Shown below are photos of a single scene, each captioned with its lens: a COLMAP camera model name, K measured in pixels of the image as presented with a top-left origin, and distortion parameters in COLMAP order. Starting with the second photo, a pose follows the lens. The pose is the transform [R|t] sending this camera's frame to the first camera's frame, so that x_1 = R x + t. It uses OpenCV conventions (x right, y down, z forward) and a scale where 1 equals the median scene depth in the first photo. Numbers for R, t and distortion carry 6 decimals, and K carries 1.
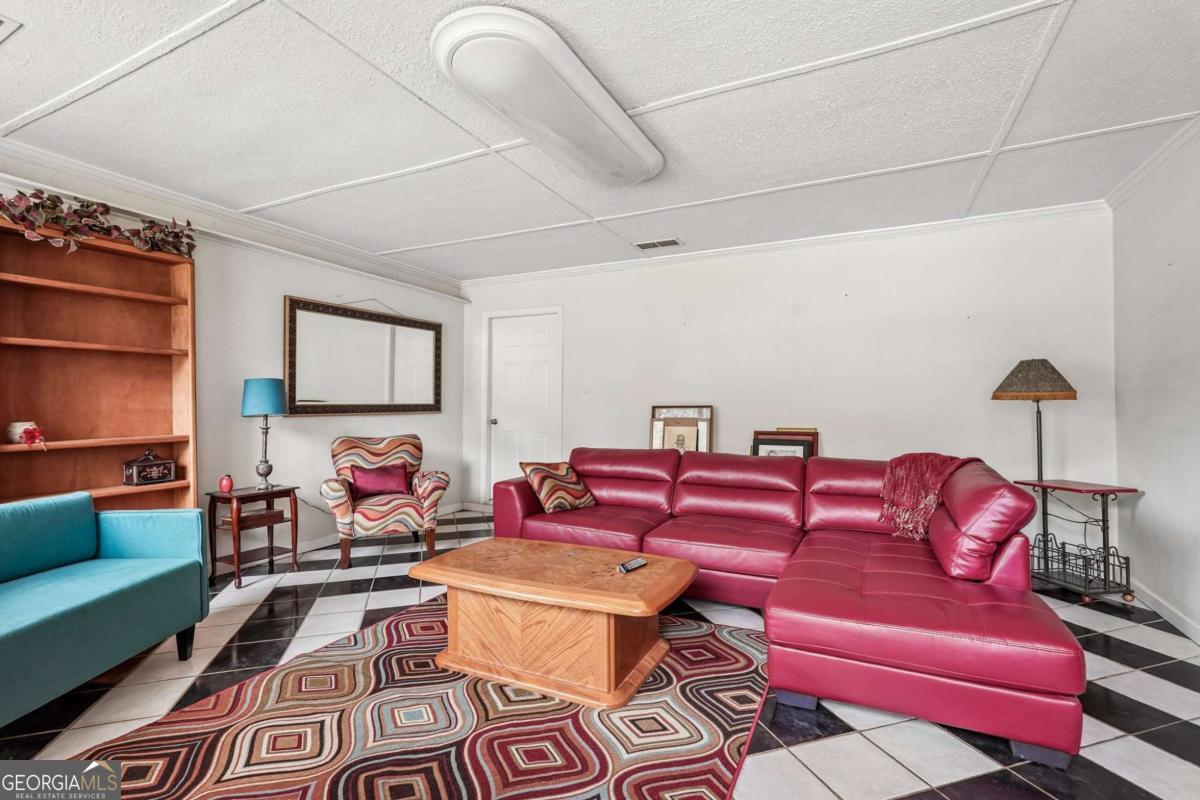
lens RADIAL K [[548.6, 0, 601.7], [0, 548.6, 404.9], [0, 0, 1]] dist [-0.015570, 0.009880]
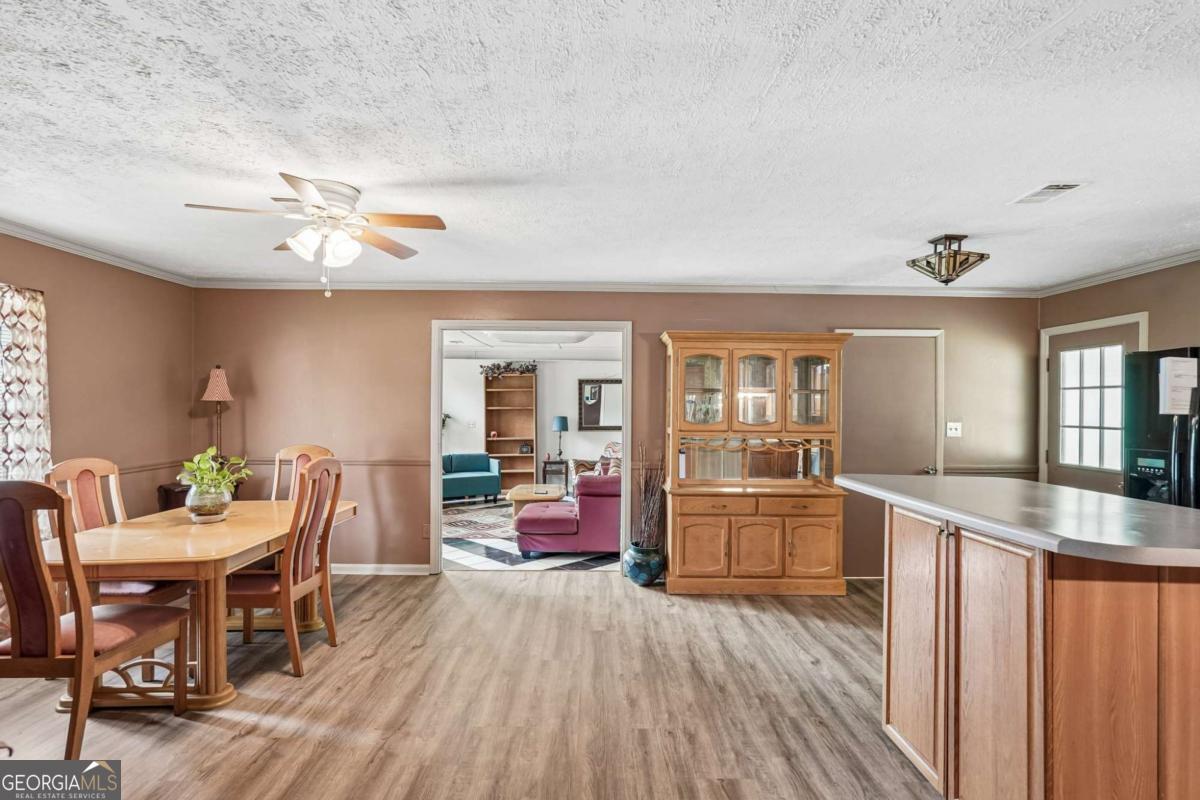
lens RADIAL K [[584.3, 0, 601.8], [0, 584.3, 401.6], [0, 0, 1]] dist [-0.000270, 0.001852]
pose [[0.457110, -0.003418, -0.889404, 1.852629], [-0.000707, 0.999991, -0.004206, -0.103769], [0.889410, 0.002551, 0.457104, -0.048567]]
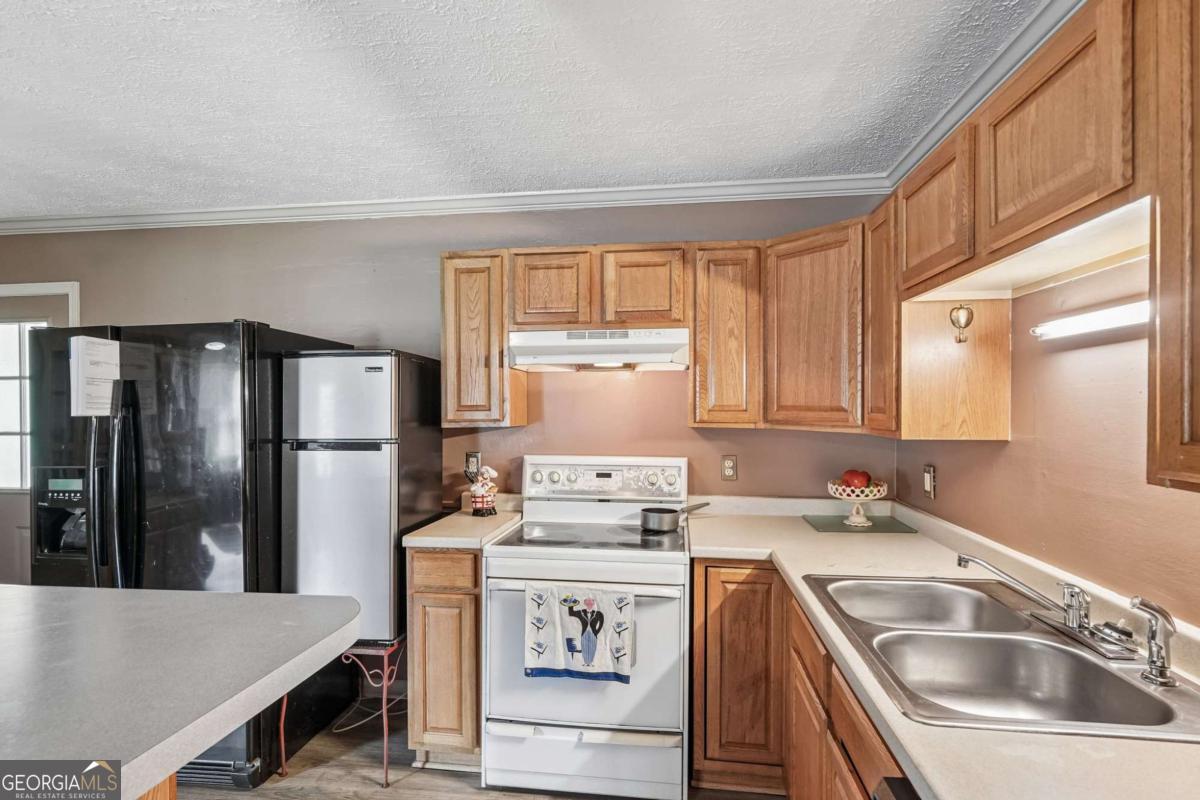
lens RADIAL K [[587.9, 0, 600.7], [0, 587.9, 411.3], [0, 0, 1]] dist [-0.001501, 0.000054]
pose [[0.945863, -0.009600, 0.324423, 1.789157], [0.002489, 0.999748, 0.022326, -0.106547], [-0.324555, -0.020310, 0.945649, 0.287119]]
